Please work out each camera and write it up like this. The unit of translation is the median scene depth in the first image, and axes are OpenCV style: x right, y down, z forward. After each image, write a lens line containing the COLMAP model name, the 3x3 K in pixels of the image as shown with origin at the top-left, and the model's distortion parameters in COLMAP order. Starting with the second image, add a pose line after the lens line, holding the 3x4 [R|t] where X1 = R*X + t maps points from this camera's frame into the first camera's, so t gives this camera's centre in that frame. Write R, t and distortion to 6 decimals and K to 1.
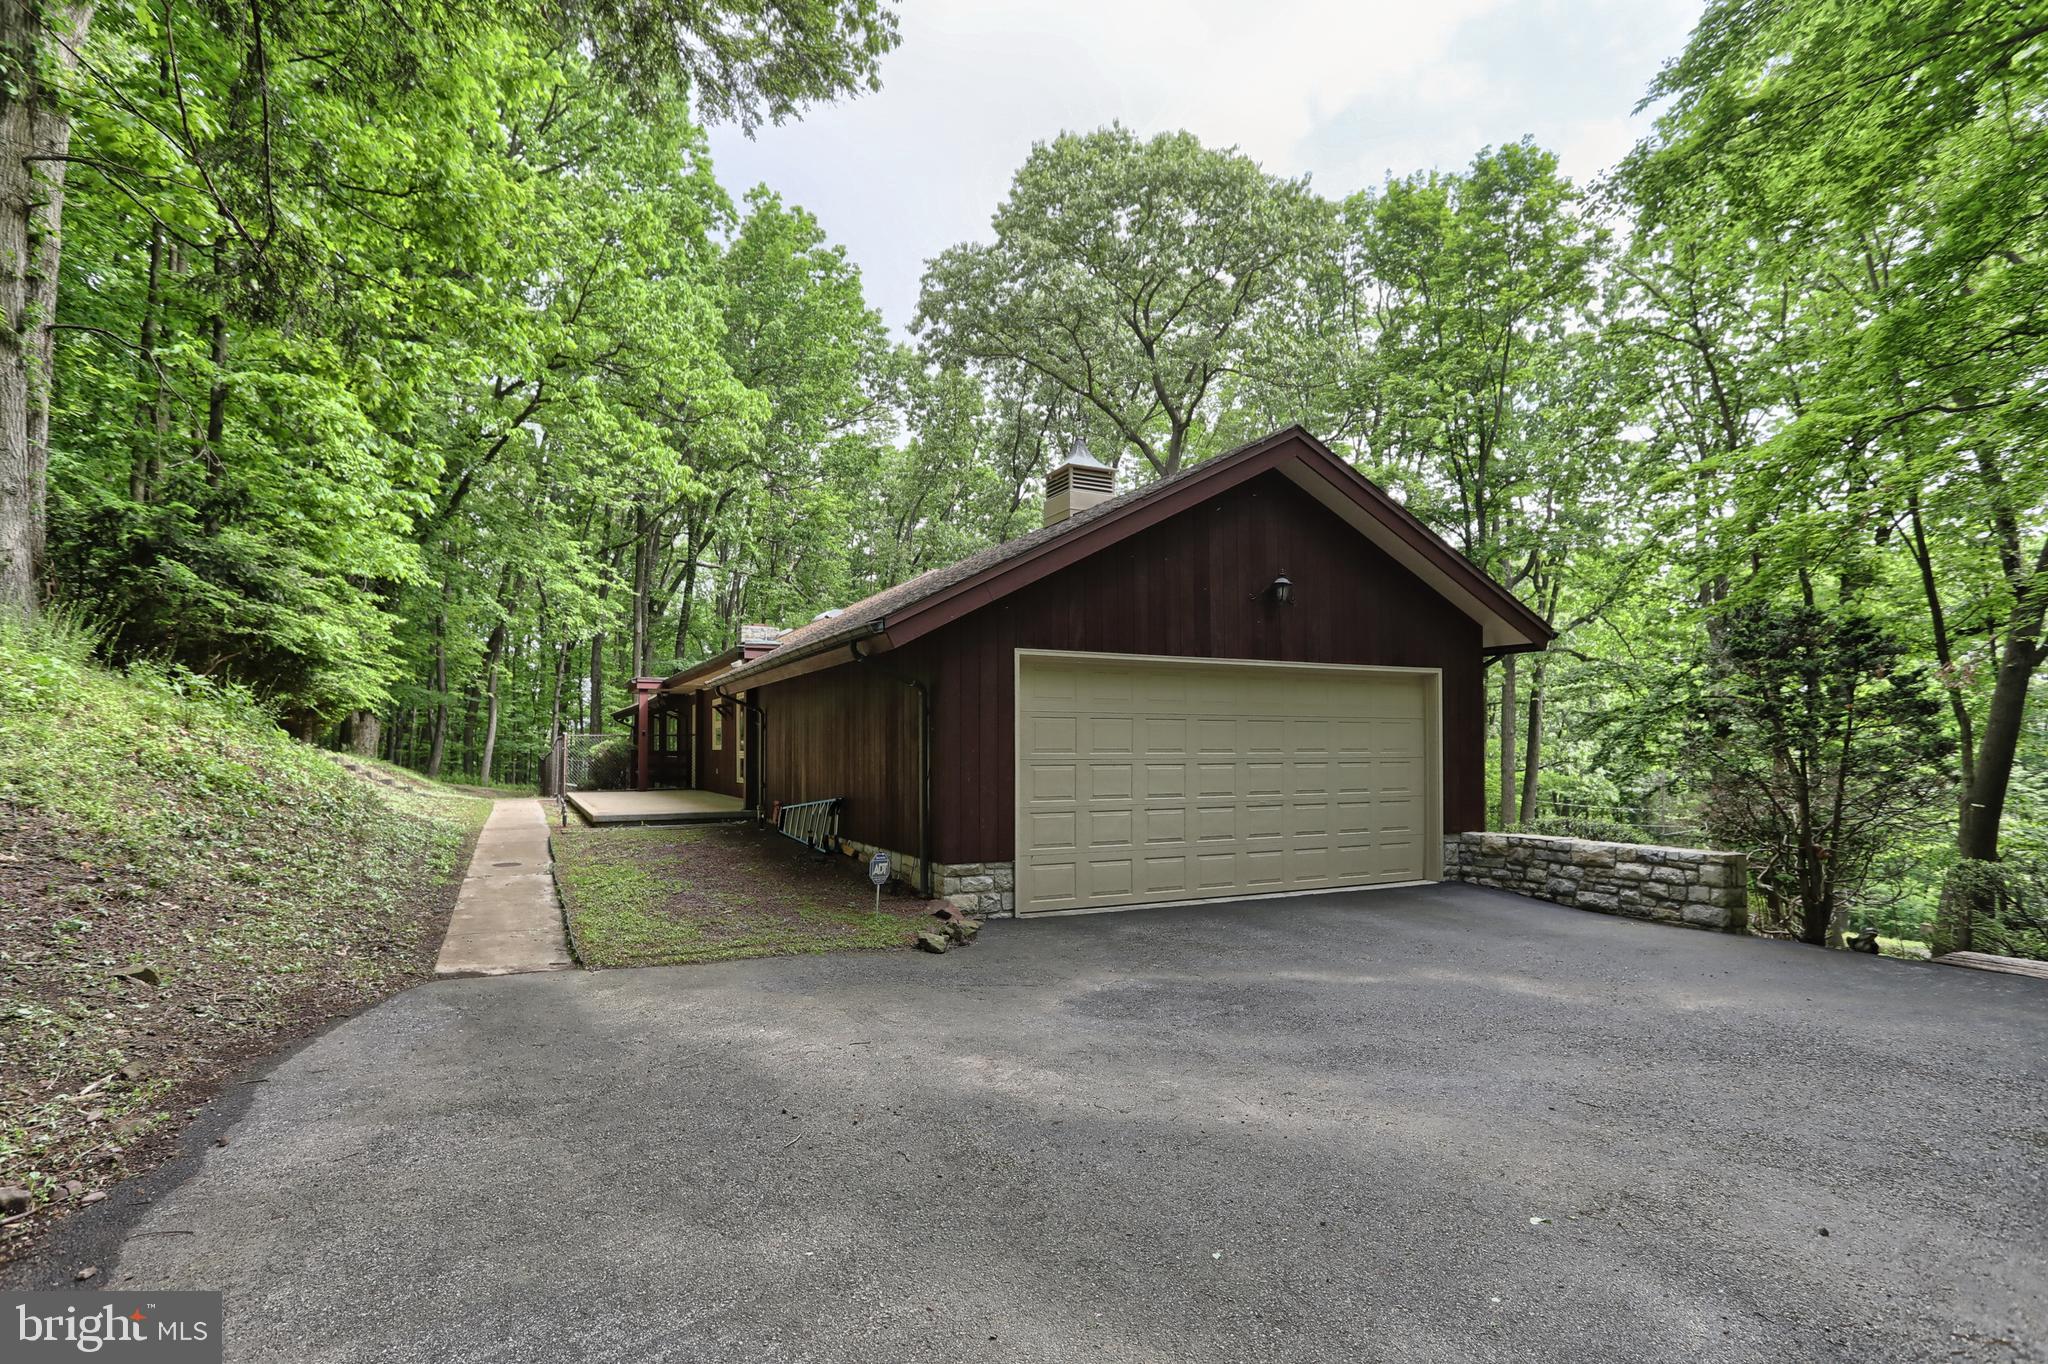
lens RADIAL K [[1027.9, 0, 1018.3], [0, 1027.9, 691.4], [0, 0, 1]] dist [-0.042527, 0.025211]
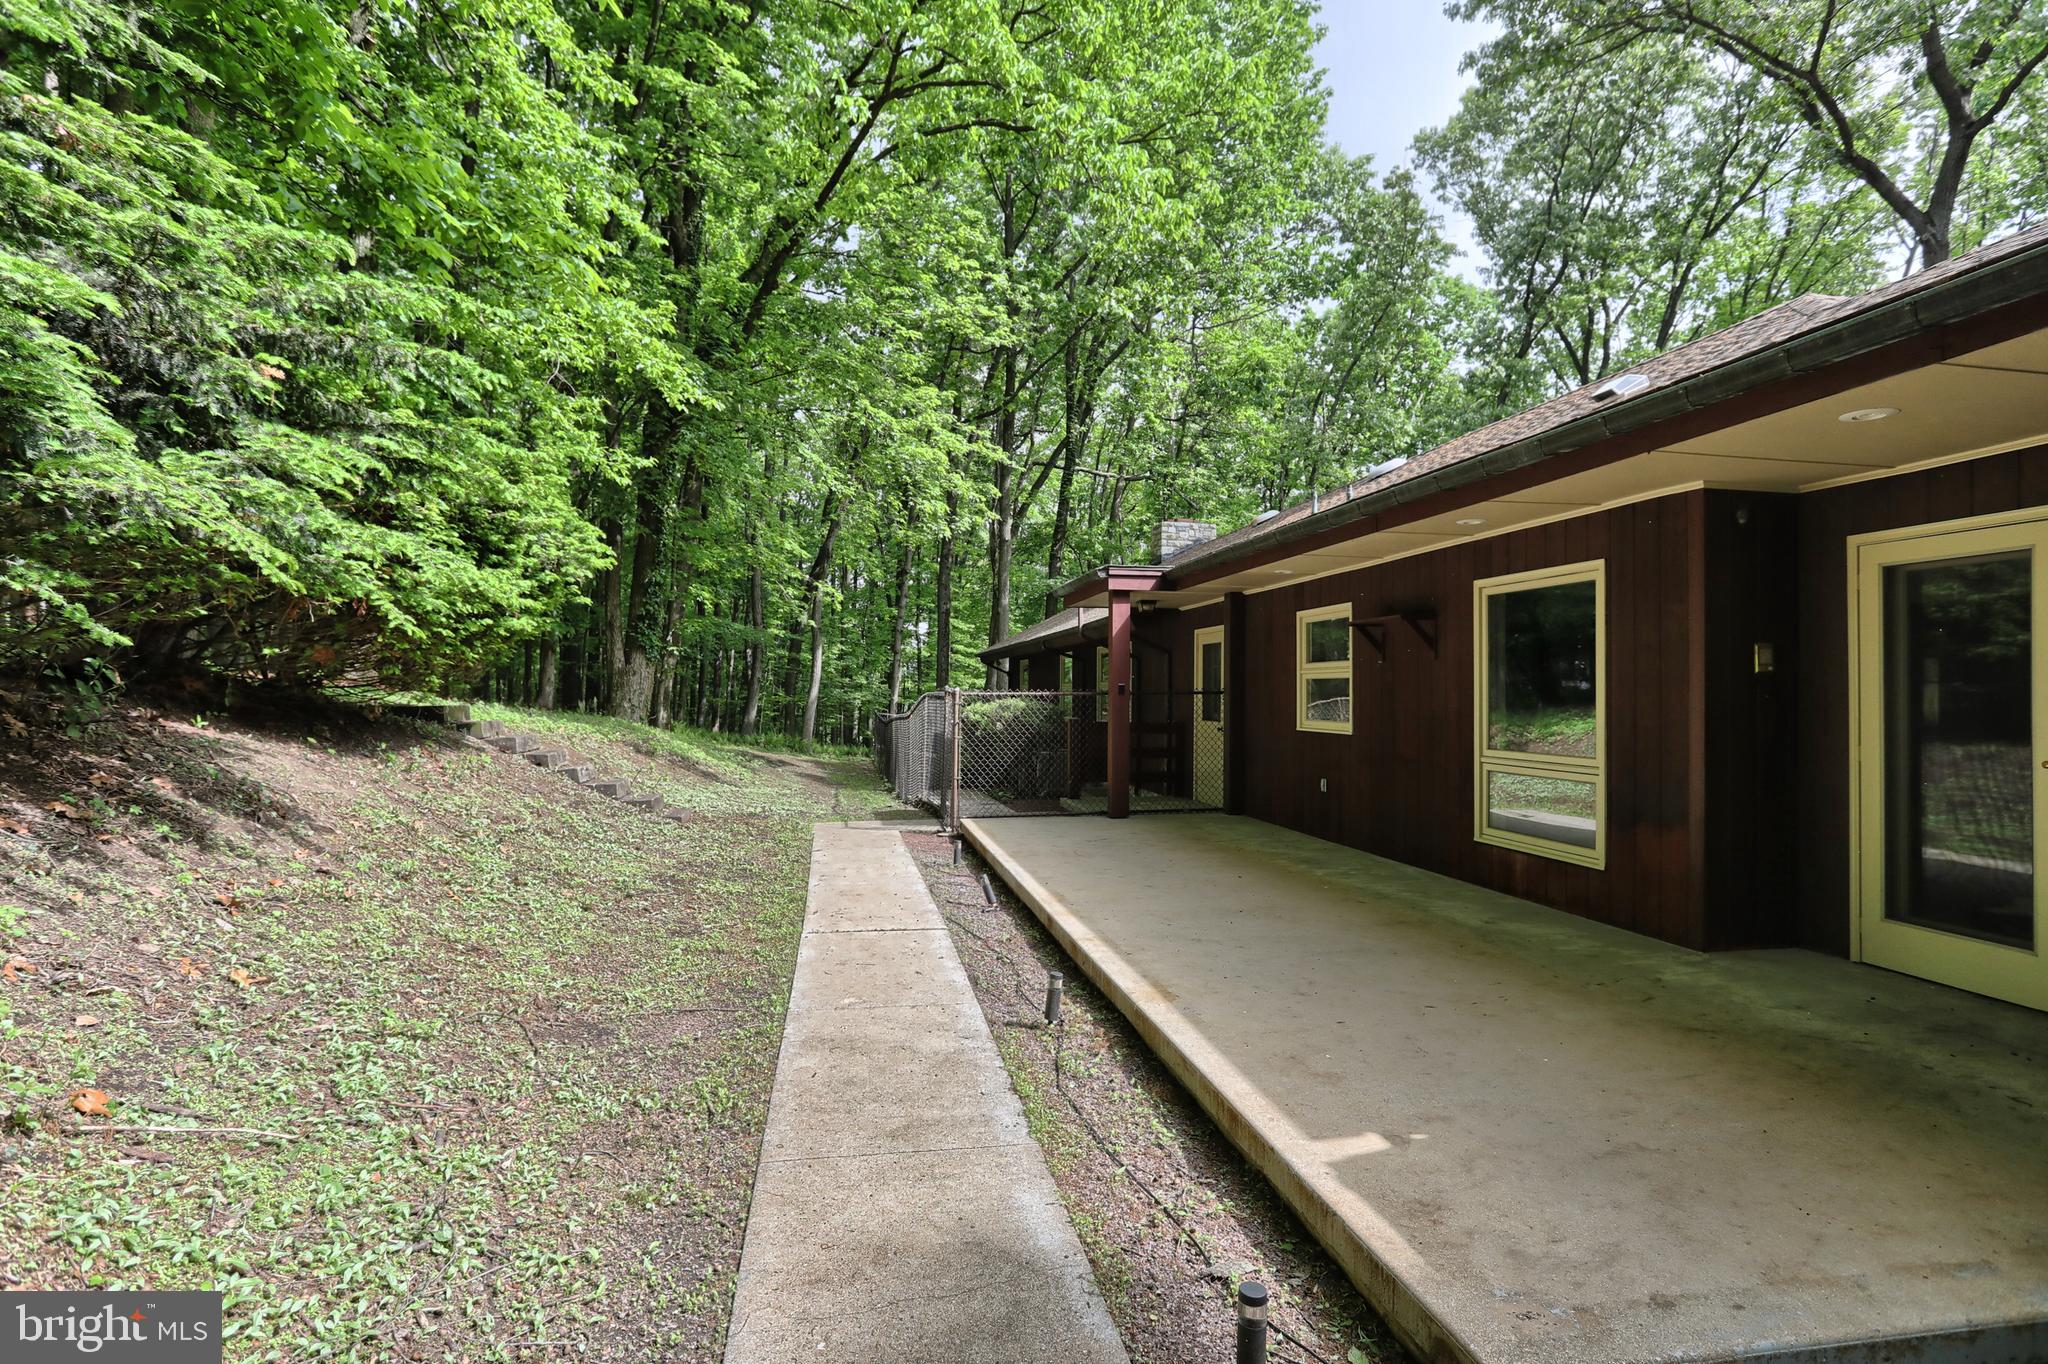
lens RADIAL K [[1081.1, 0, 1032.2], [0, 1081.1, 665.6], [0, 0, 1]] dist [0.000364, 0.000302]
pose [[0.960892, 0.005666, -0.276864, -0.144764], [0.002199, 0.999603, 0.028088, 0.008234], [0.276914, -0.027598, 0.960498, 0.281740]]
